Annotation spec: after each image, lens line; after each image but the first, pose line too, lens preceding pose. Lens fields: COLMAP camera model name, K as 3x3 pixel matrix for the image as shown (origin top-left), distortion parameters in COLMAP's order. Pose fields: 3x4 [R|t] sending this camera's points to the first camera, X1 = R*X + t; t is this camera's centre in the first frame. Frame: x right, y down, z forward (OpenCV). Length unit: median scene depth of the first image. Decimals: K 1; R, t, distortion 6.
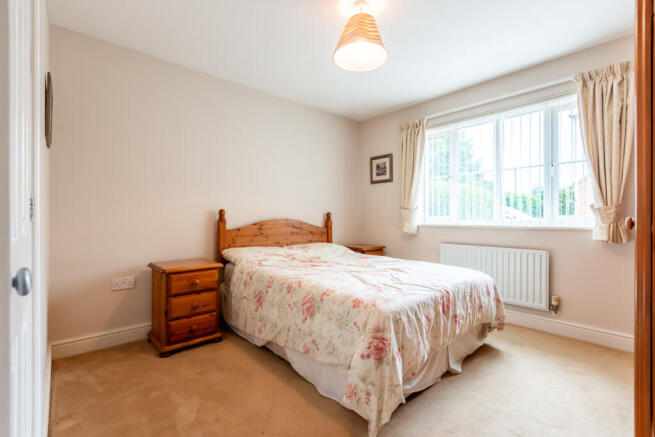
lens RADIAL K [[300.3, 0, 325.7], [0, 300.3, 225.8], [0, 0, 1]] dist [0.001438, 0.000145]
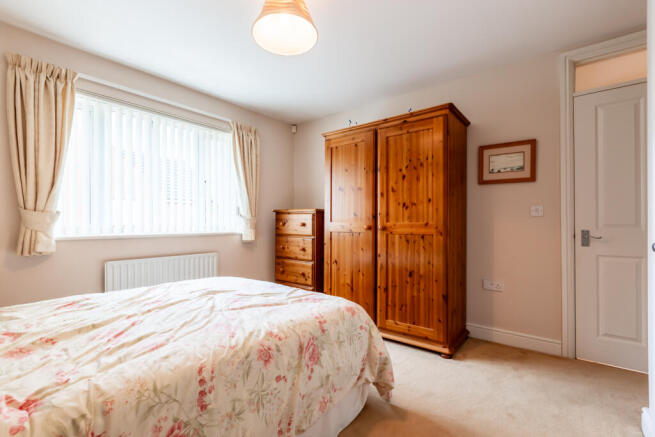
lens RADIAL K [[298.7, 0, 334.5], [0, 298.7, 223.4], [0, 0, 1]] dist [0.000974, -0.000004]
pose [[-0.188241, -0.001121, 0.982122, -0.487406], [0.026808, 0.999621, 0.006279, -0.026138], [-0.981757, 0.027511, -0.188139, 0.680518]]
